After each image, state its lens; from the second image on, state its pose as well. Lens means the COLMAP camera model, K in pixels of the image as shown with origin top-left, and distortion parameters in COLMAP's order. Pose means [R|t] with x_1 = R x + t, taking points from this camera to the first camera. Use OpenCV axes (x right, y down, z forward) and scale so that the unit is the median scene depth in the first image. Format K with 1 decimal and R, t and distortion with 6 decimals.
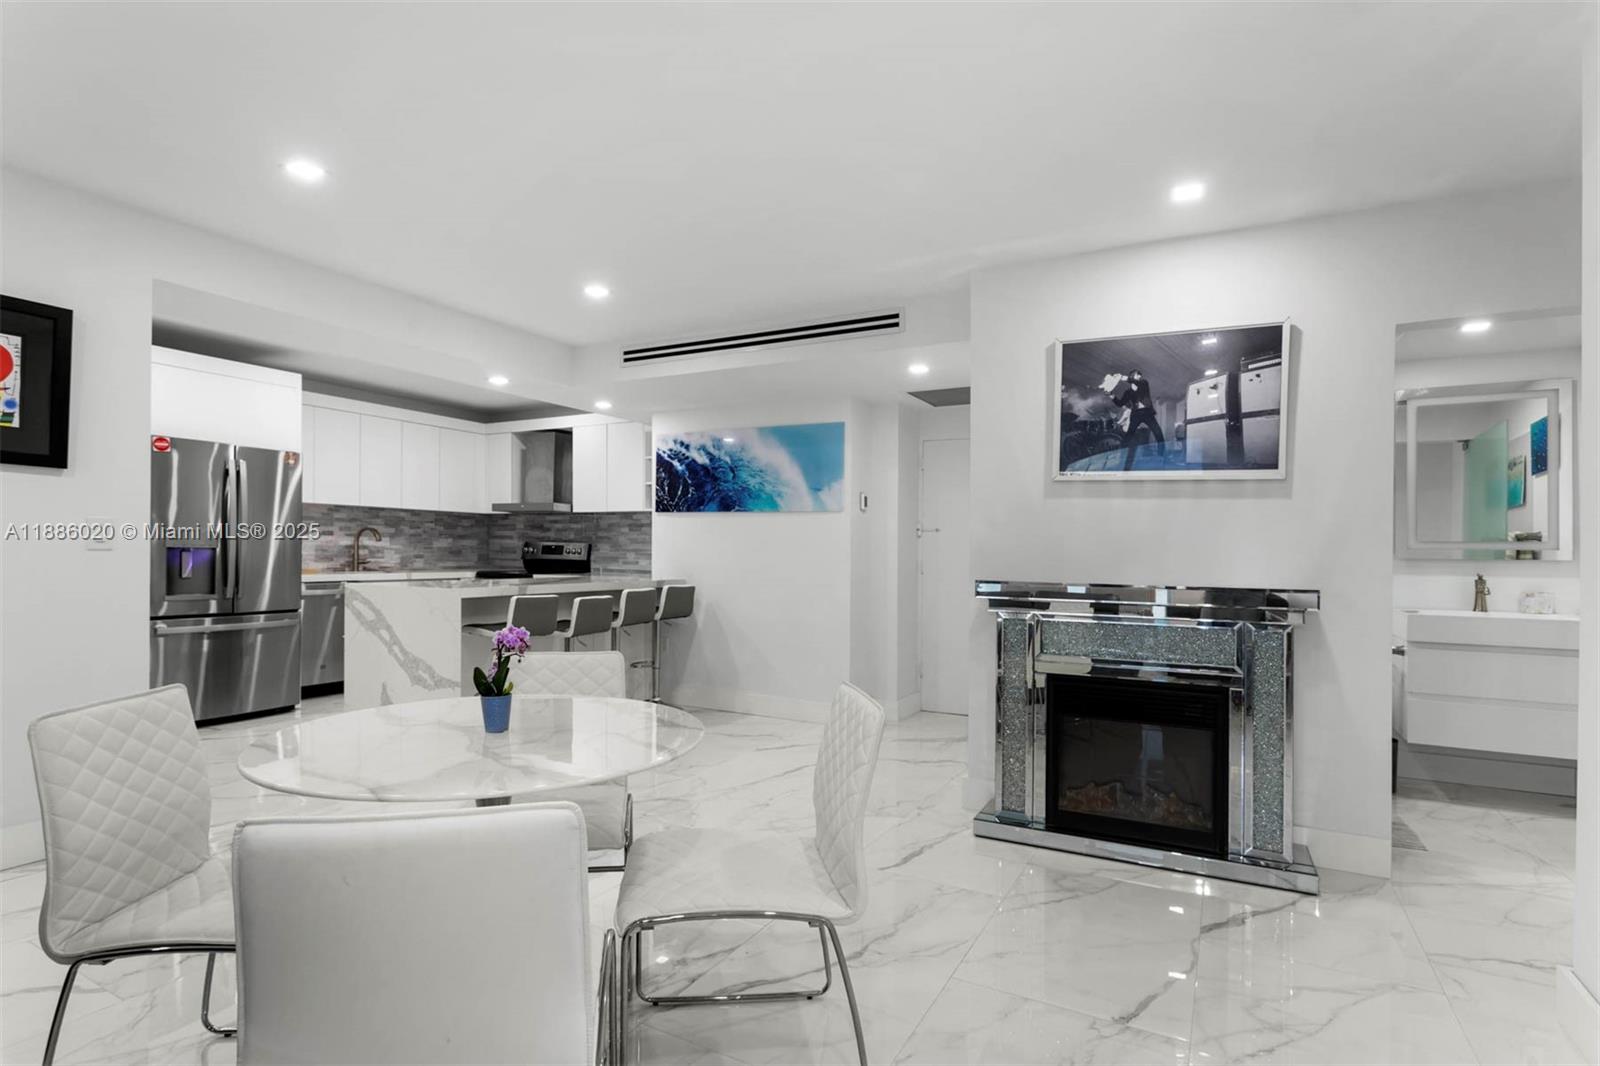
lens RADIAL K [[803.5, 0, 802.2], [0, 803.5, 559.2], [0, 0, 1]] dist [-0.013362, 0.007478]
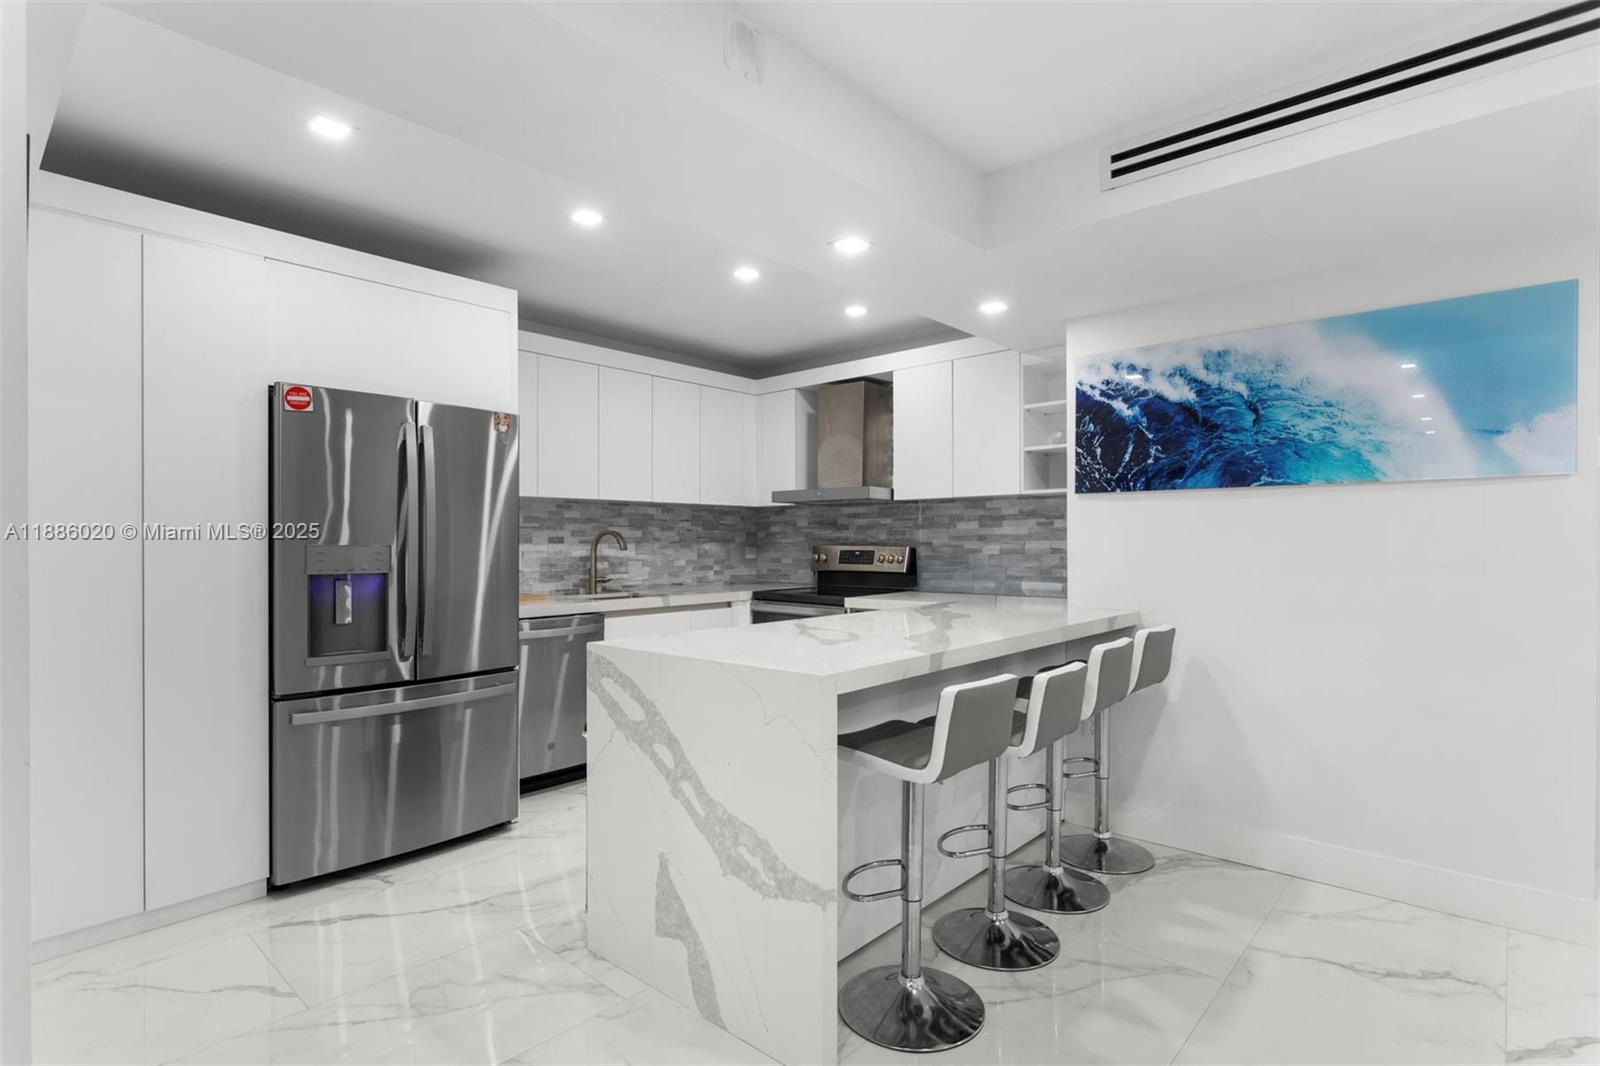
lens RADIAL K [[803.5, 0, 808.9], [0, 803.5, 545.6], [0, 0, 1]] dist [-0.013362, 0.007478]
pose [[0.973803, -0.017728, -0.226702, -0.243613], [0.016208, 0.999832, -0.008566, -0.020136], [0.226815, 0.004667, 0.973927, 0.408385]]
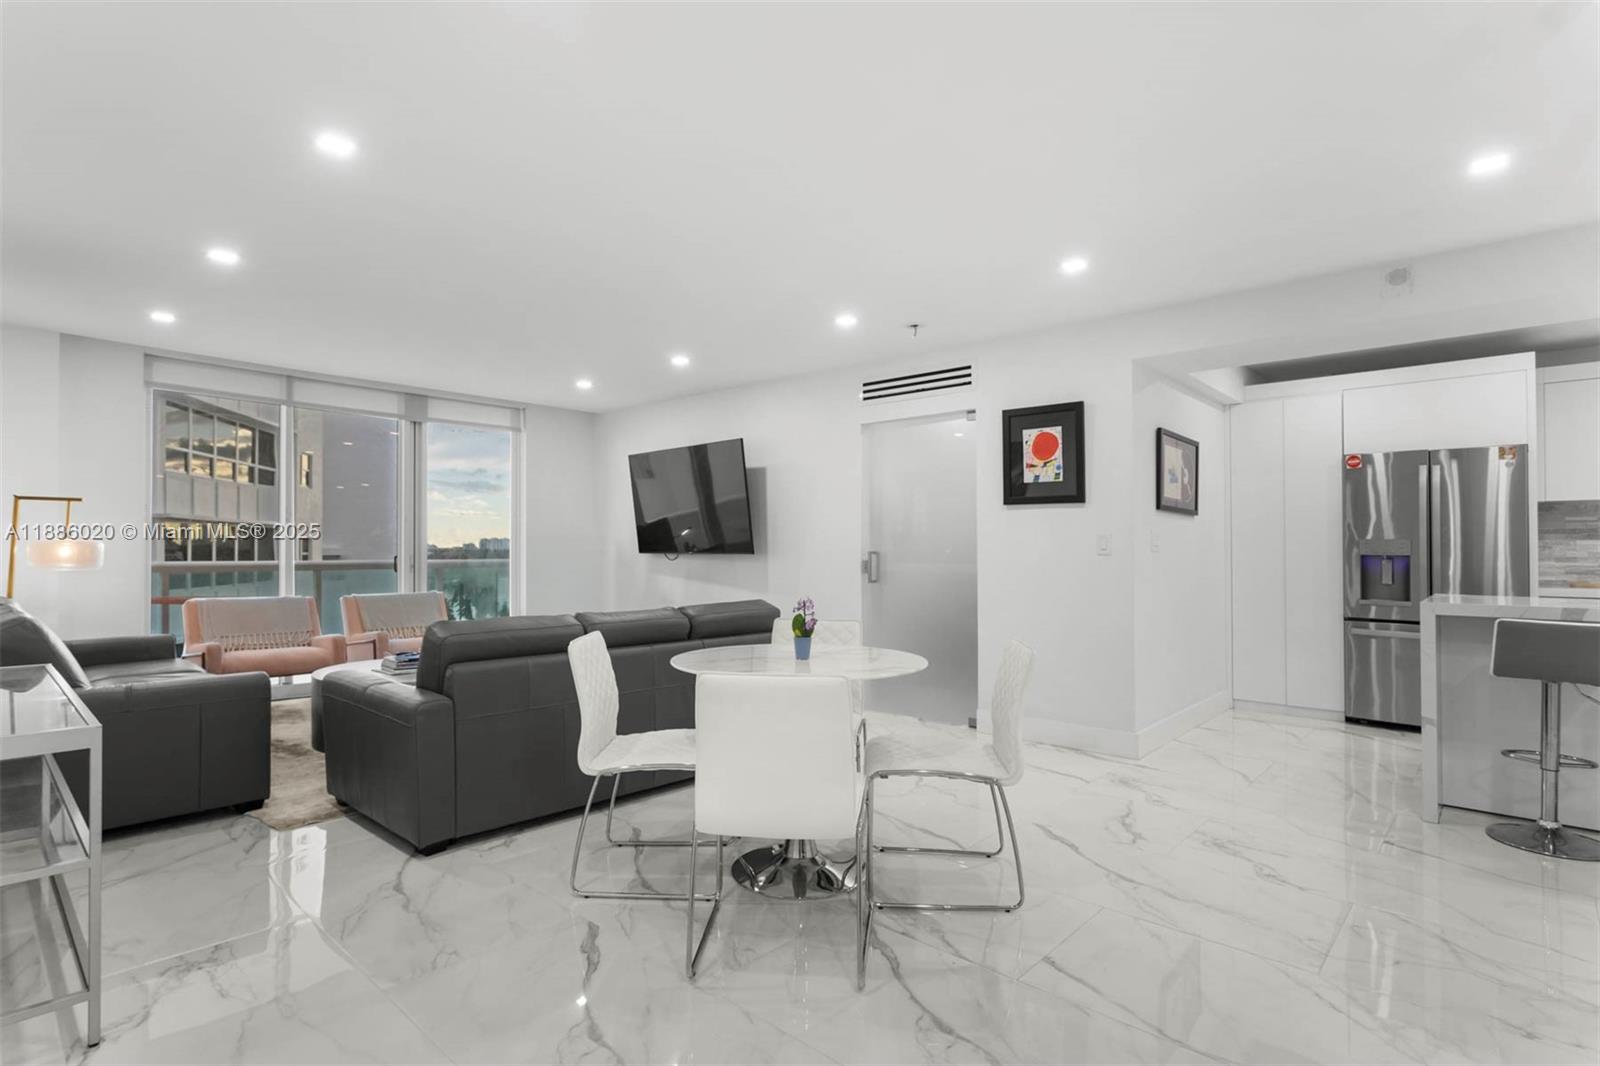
lens RADIAL K [[803.5, 0, 792.2], [0, 803.5, 543.8], [0, 0, 1]] dist [-0.013362, 0.007478]
pose [[-0.240117, -0.021254, -0.970511, 0.361830], [-0.016950, 0.999700, -0.017700, 0.002063], [0.970596, 0.012201, -0.240405, 0.406130]]
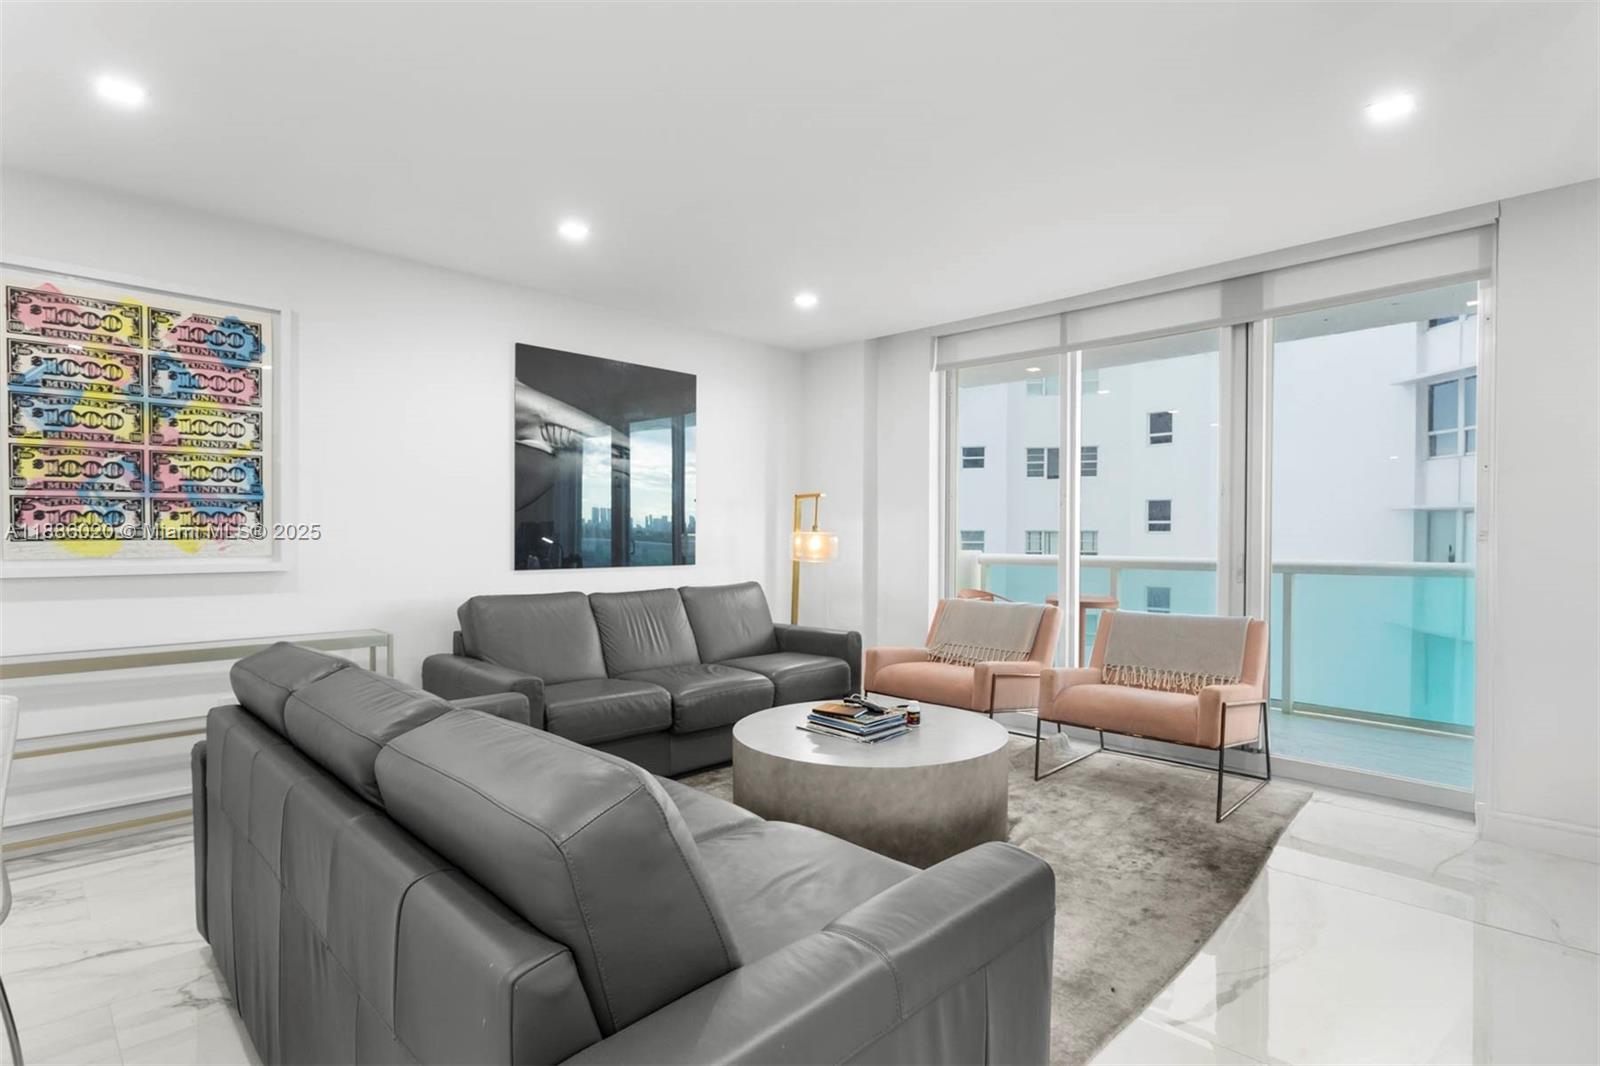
lens RADIAL K [[803.5, 0, 807.5], [0, 803.5, 545.5], [0, 0, 1]] dist [-0.013362, 0.007478]
pose [[-0.964015, -0.015447, 0.265397, -0.441564], [-0.010100, 0.999718, 0.021501, -0.008508], [-0.265655, 0.018046, -0.963899, 0.352388]]
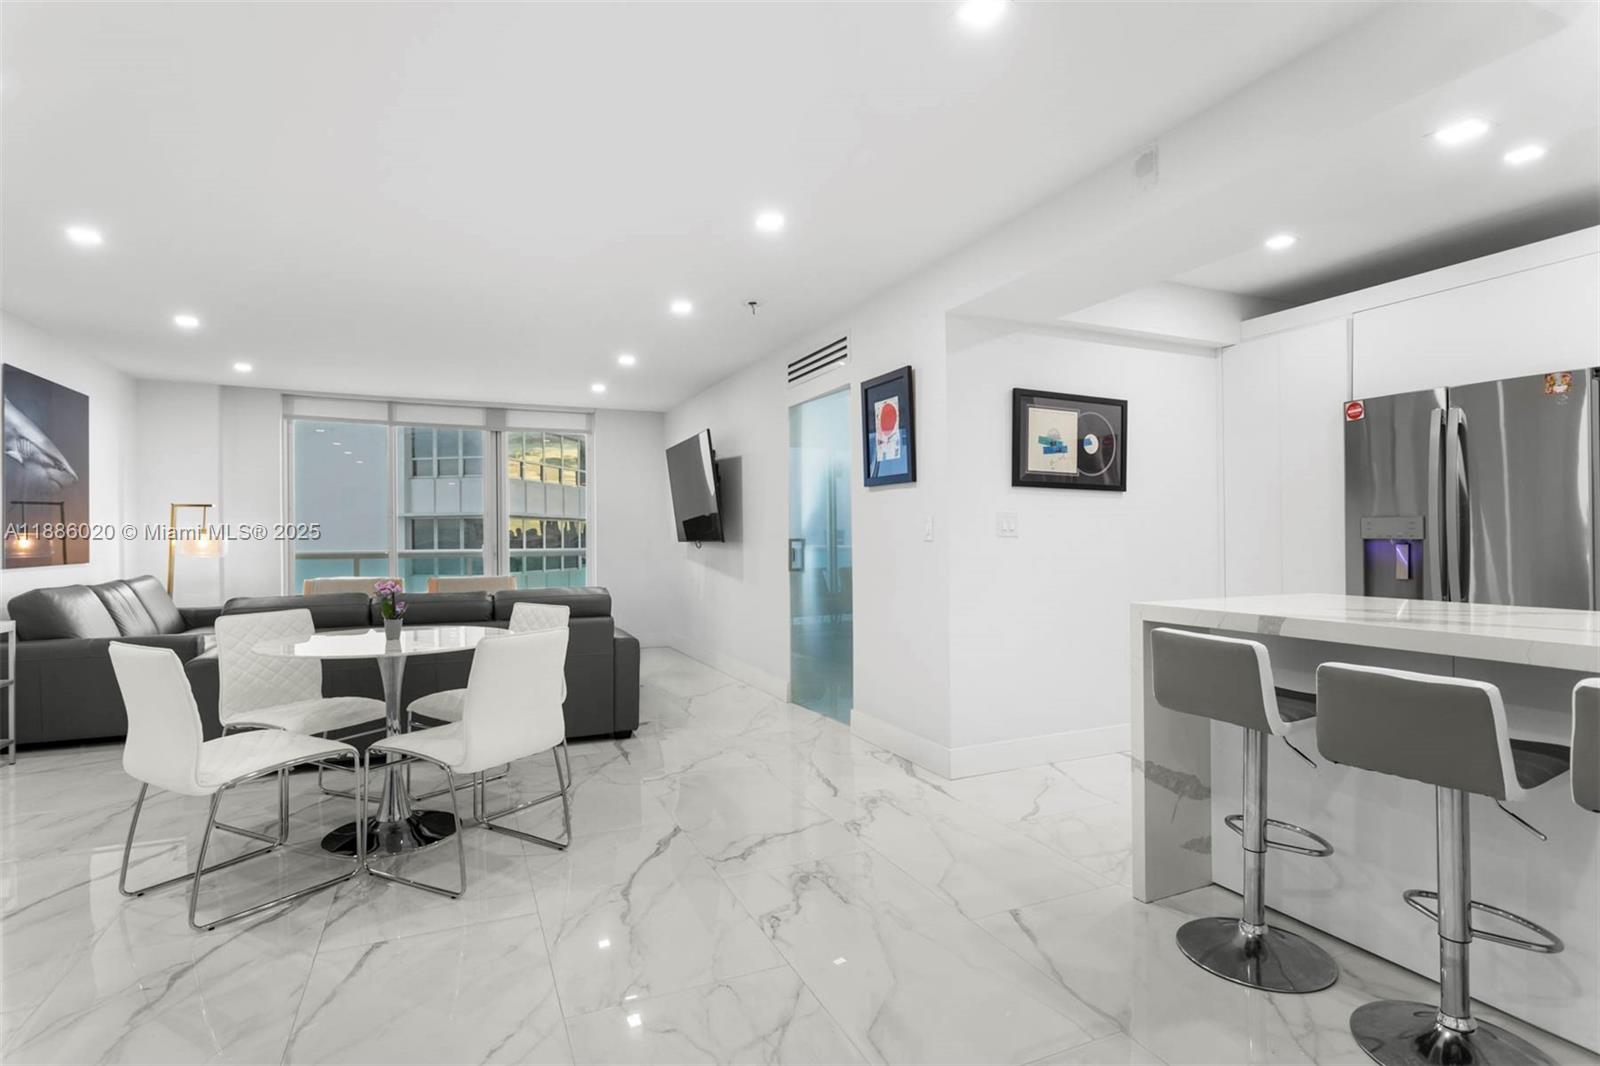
lens RADIAL K [[803.5, 0, 795.1], [0, 803.5, 531.4], [0, 0, 1]] dist [-0.013362, 0.007478]
pose [[-0.610515, -0.015279, -0.791857, 0.144016], [-0.011165, 0.999881, -0.010684, -0.005433], [0.791926, 0.002318, -0.610613, 0.828002]]
